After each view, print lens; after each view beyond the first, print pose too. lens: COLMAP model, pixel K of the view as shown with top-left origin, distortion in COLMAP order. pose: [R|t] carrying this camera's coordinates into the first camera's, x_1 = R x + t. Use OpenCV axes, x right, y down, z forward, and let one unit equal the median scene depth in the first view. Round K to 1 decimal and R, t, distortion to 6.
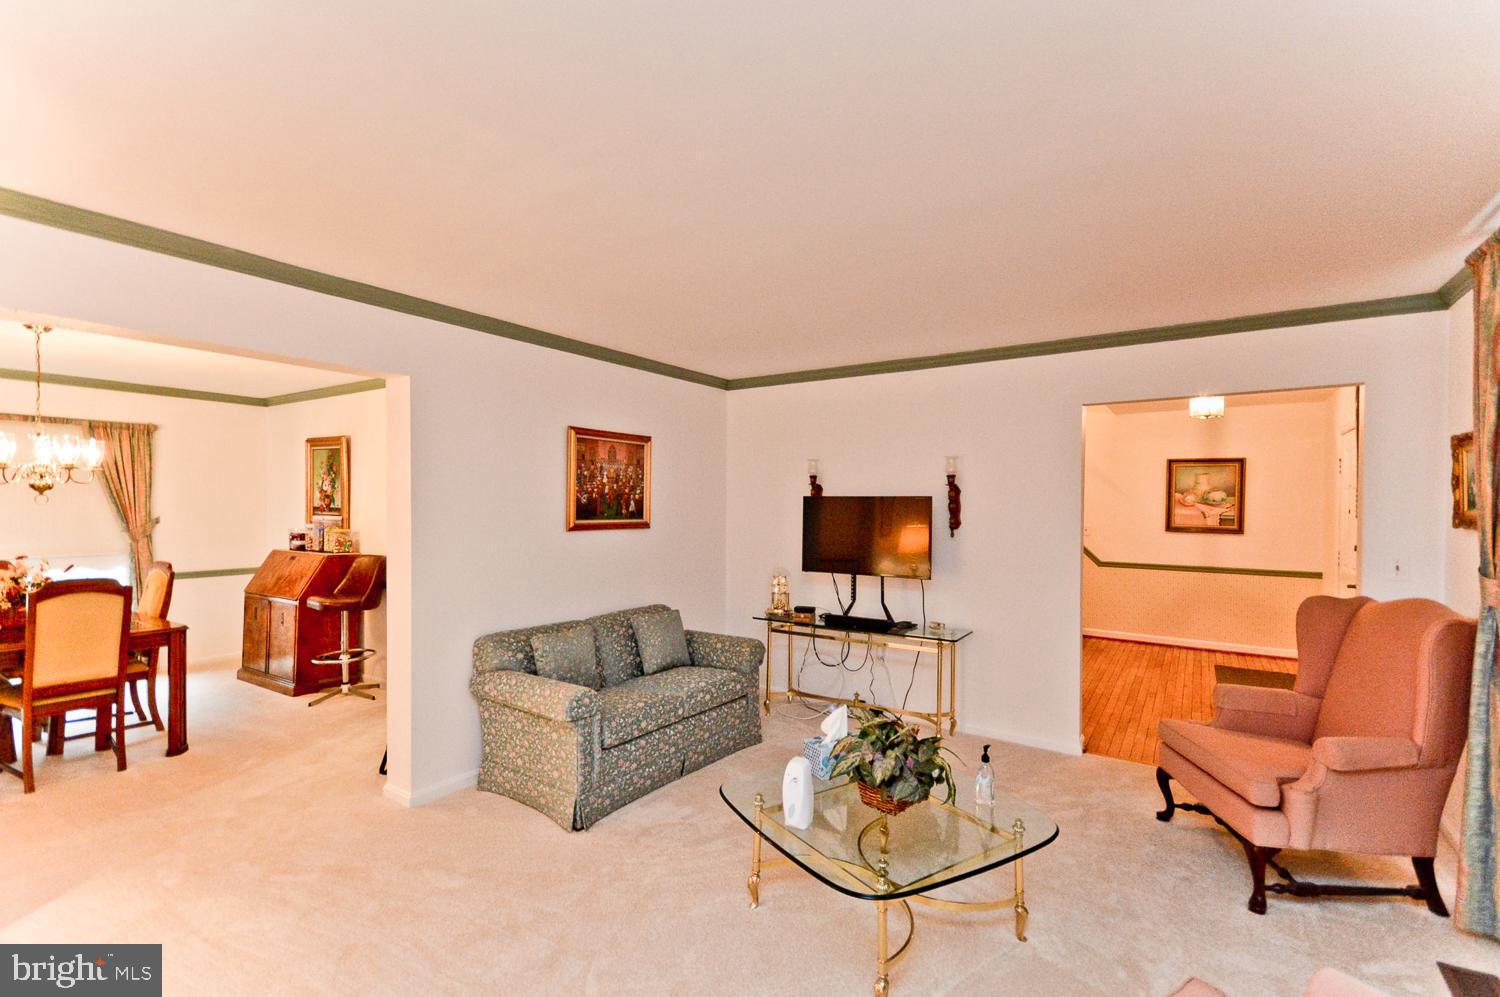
lens RADIAL K [[650.6, 0, 750.0], [0, 650.6, 498.5], [0, 0, 1]] dist [0.004187, -0.000097]
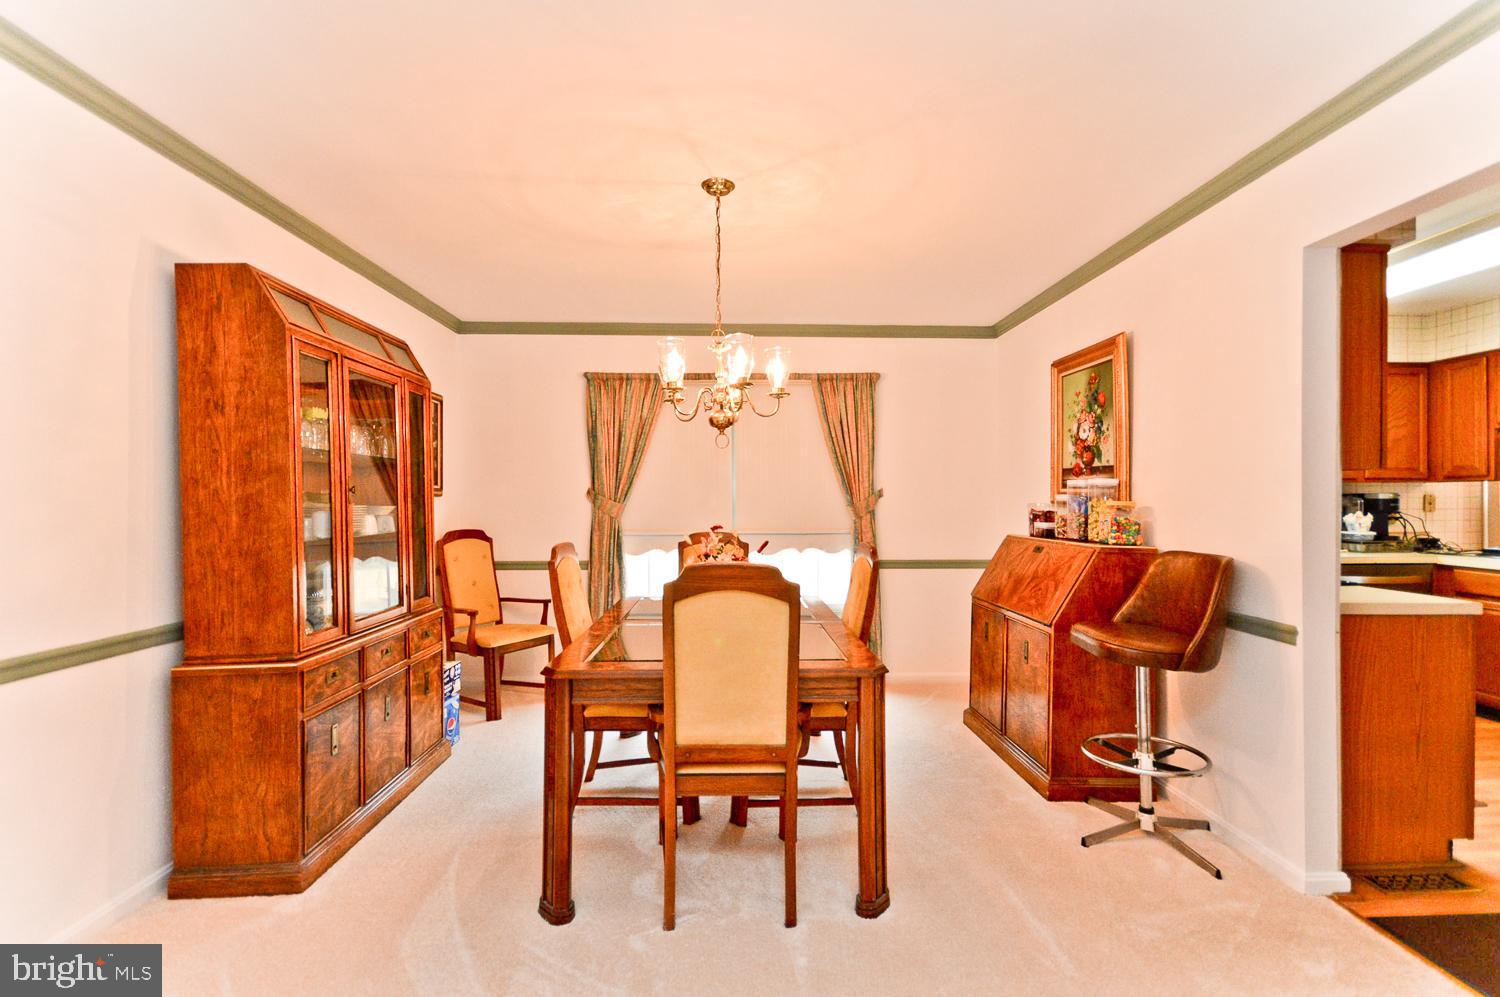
lens RADIAL K [[685.9, 0, 758.9], [0, 685.9, 516.4], [0, 0, 1]] dist [0.036741, -0.000240]
pose [[0.578060, 0.014893, -0.815859, -0.324633], [0.012046, 0.999569, 0.026781, 0.039875], [0.815906, -0.025309, 0.577631, 0.414219]]
